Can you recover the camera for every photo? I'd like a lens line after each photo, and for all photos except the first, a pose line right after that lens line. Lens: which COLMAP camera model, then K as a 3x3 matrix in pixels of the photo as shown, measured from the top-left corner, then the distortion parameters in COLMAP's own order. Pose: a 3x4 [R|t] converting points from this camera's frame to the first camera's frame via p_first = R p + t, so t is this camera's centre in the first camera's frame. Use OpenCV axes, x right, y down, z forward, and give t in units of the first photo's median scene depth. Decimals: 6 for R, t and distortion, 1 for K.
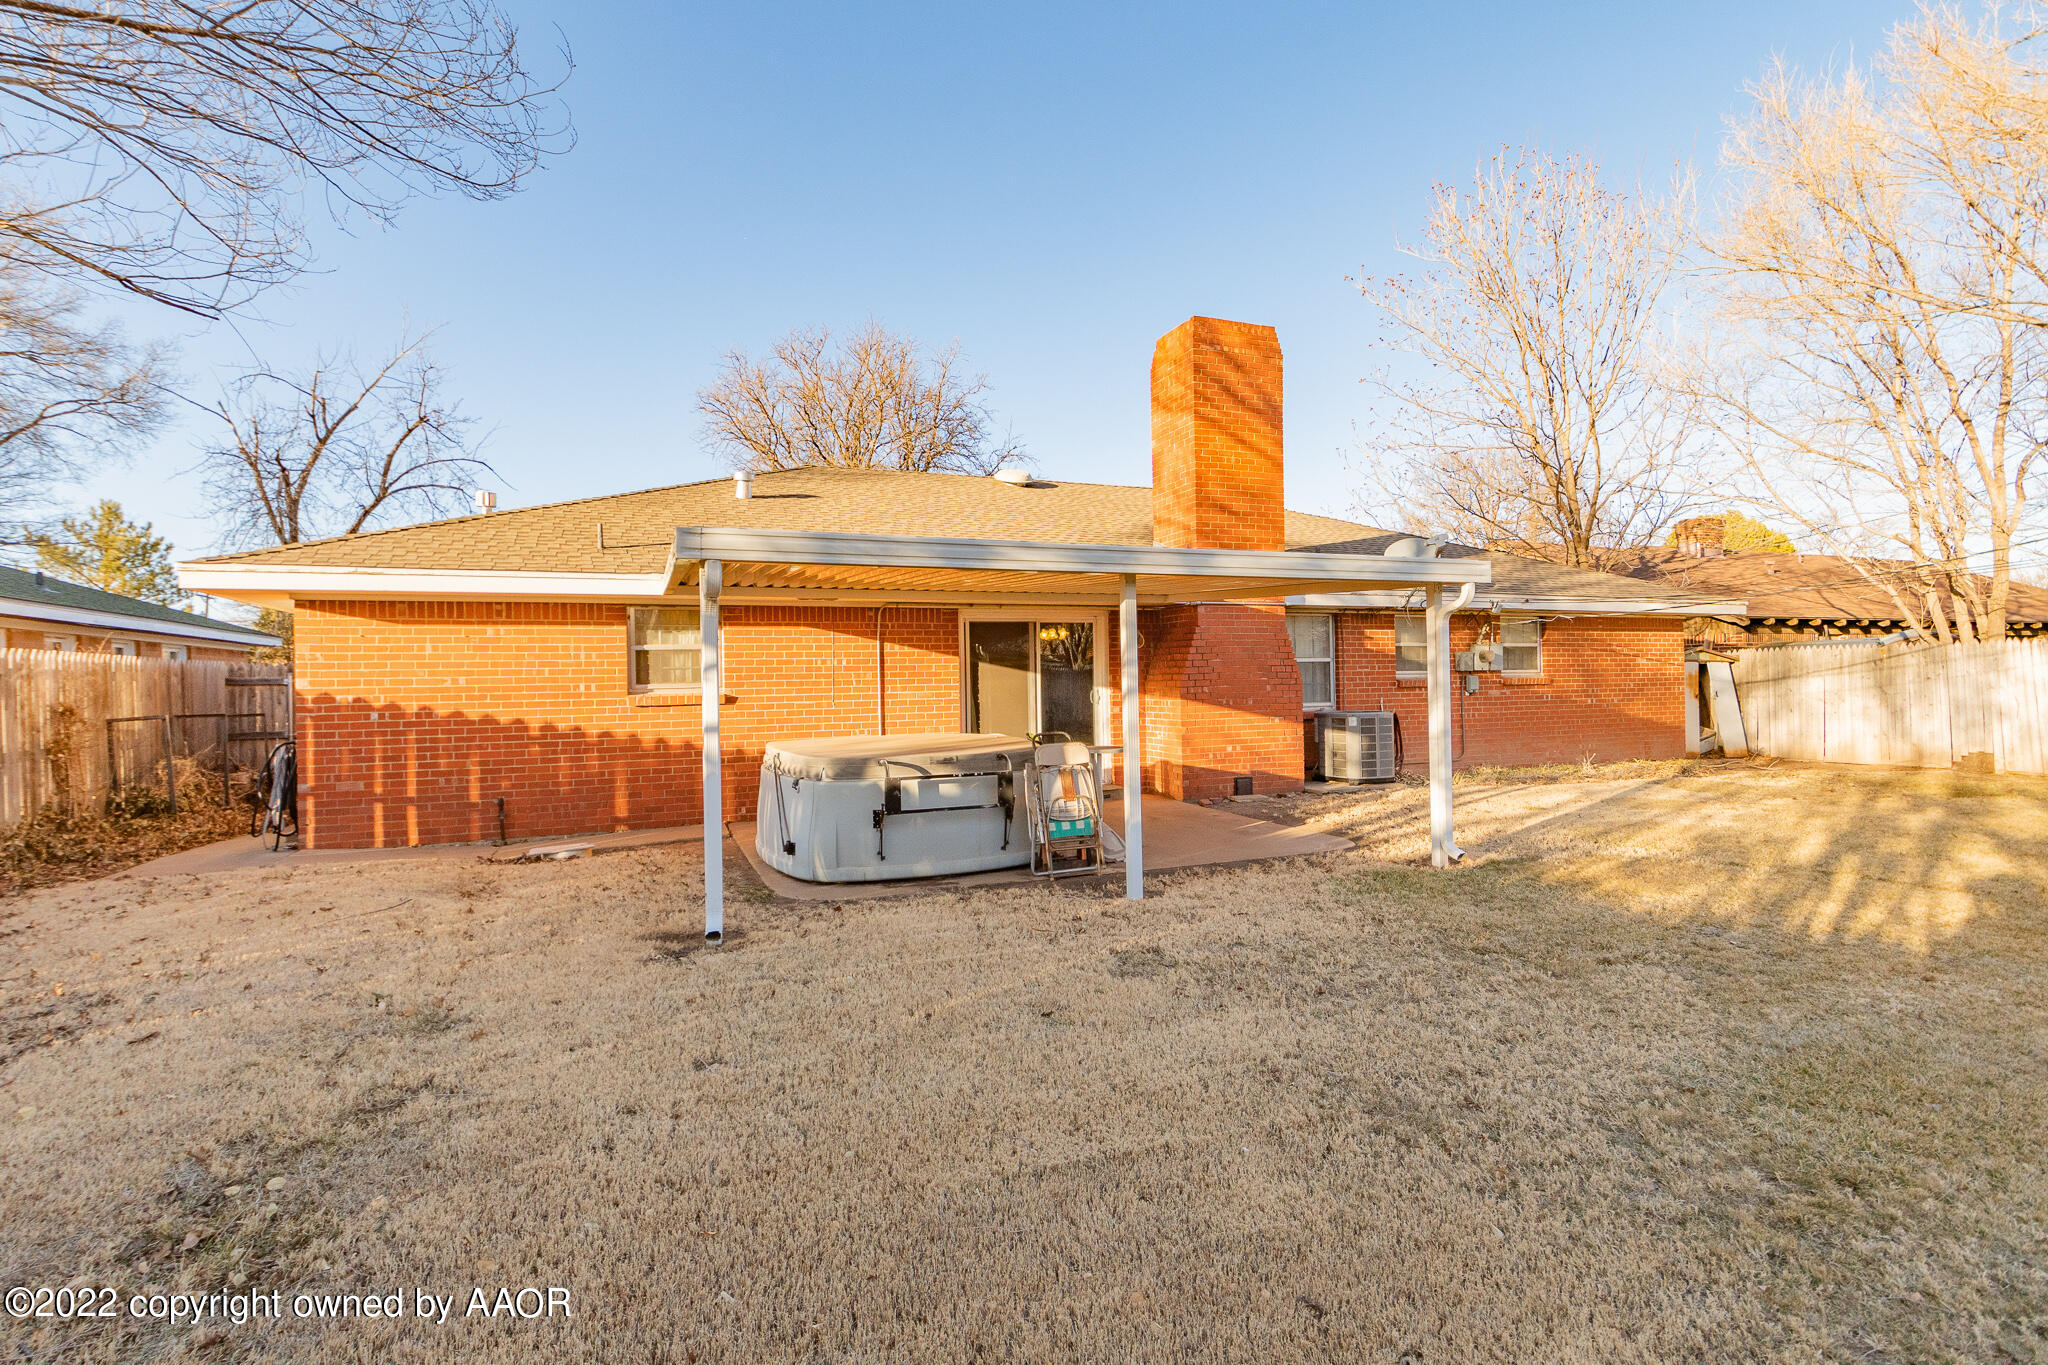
lens RADIAL K [[918.4, 0, 948.0], [0, 918.4, 666.4], [0, 0, 1]] dist [-0.009944, 0.001723]
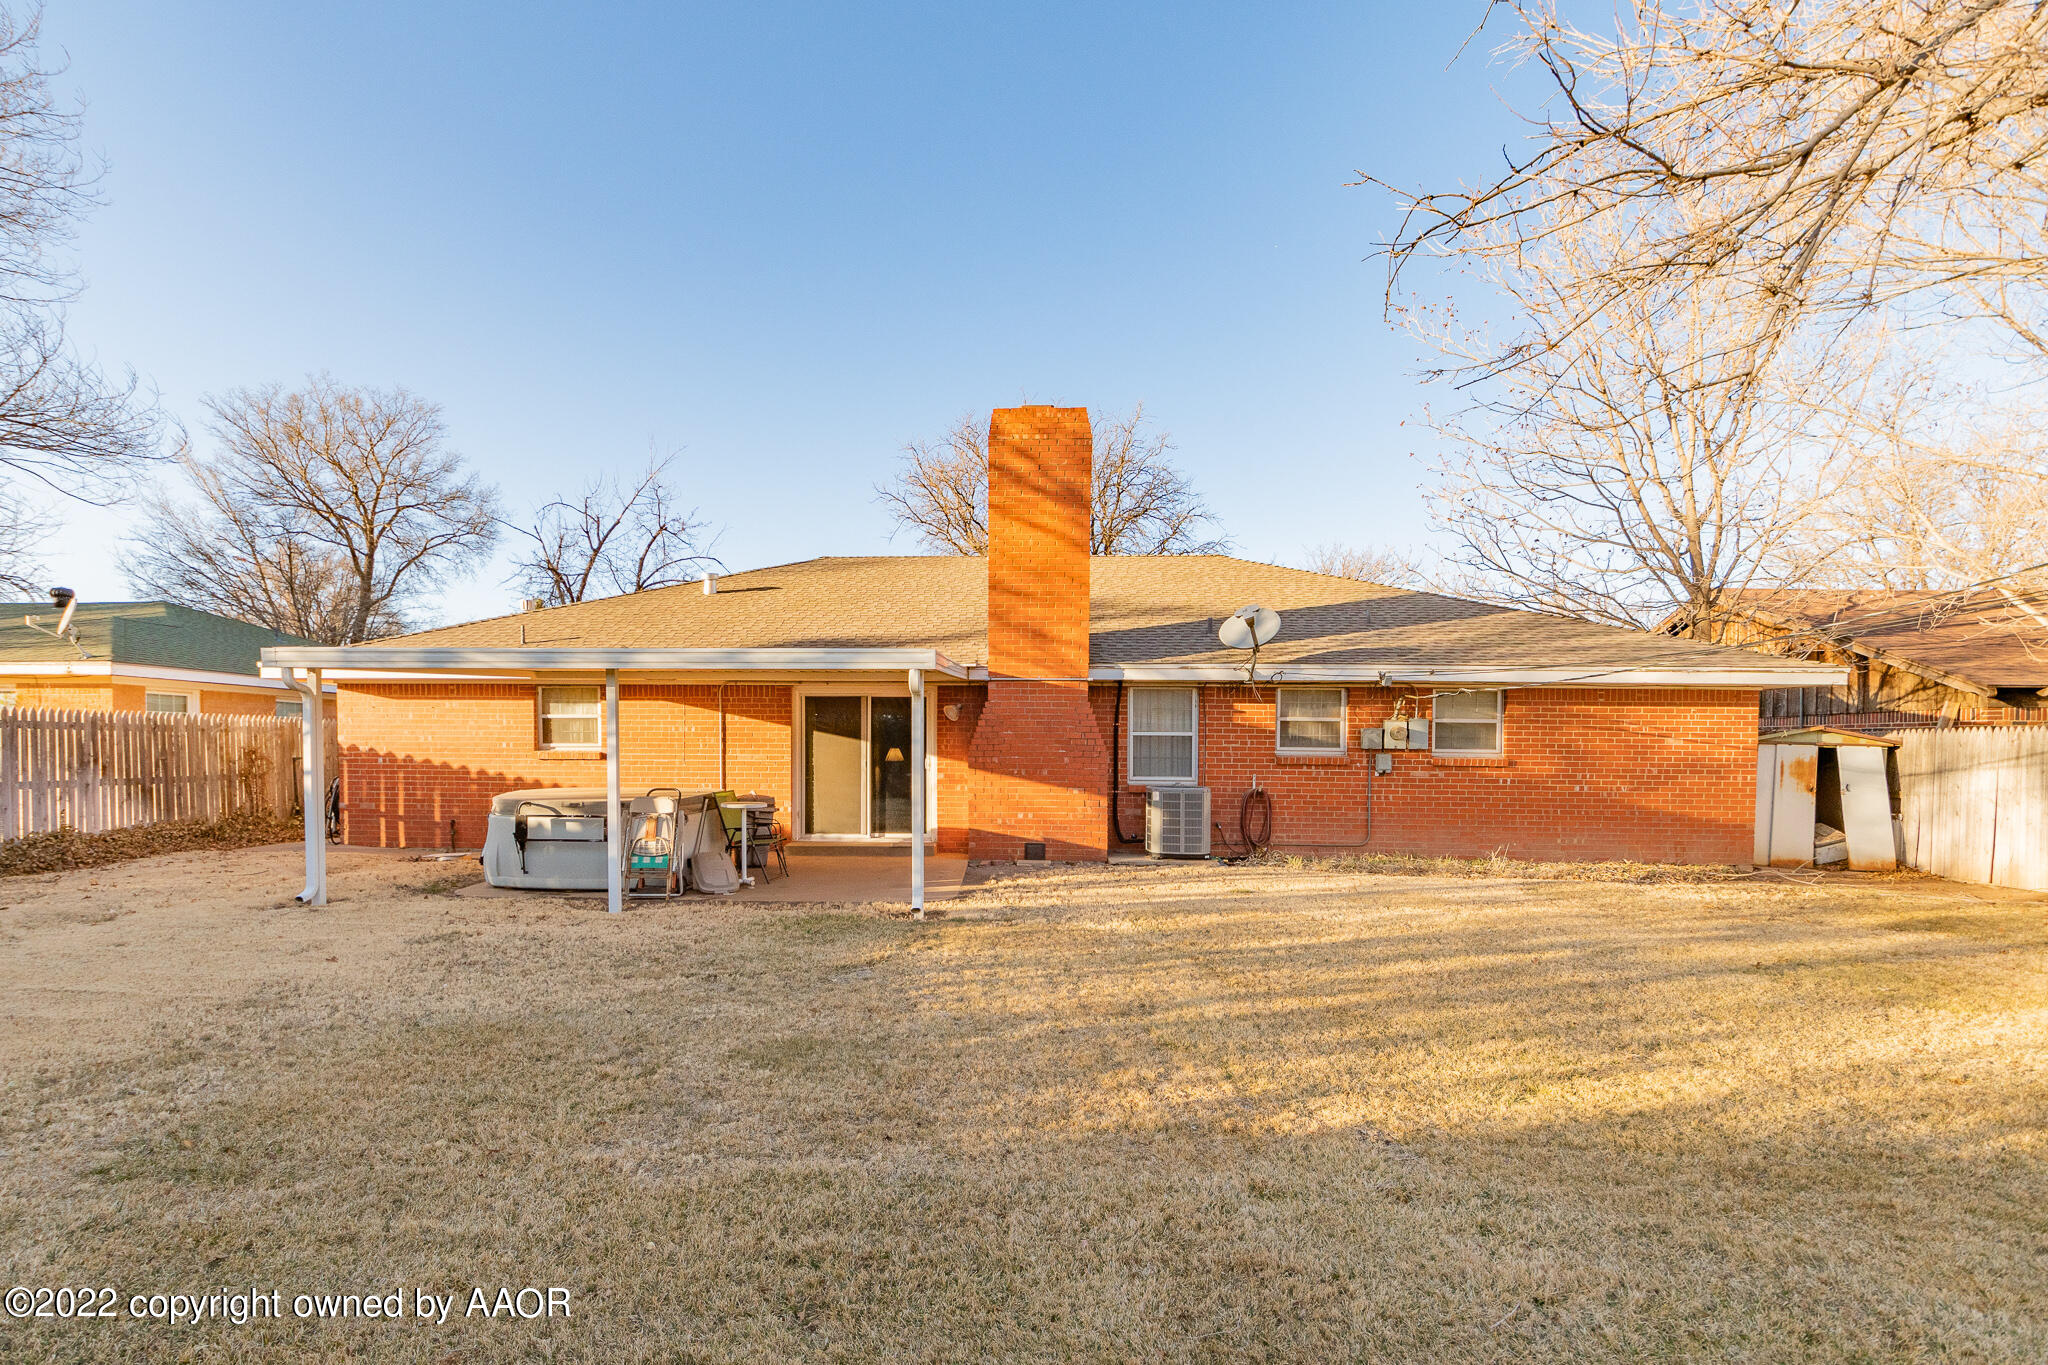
lens RADIAL K [[918.4, 0, 959.3], [0, 918.4, 751.2], [0, 0, 1]] dist [-0.009944, 0.001723]
pose [[0.919722, 0.026216, -0.391695, 0.662079], [-0.015998, 0.999442, 0.029328, -0.015950], [0.392245, -0.020707, 0.919628, -0.010638]]
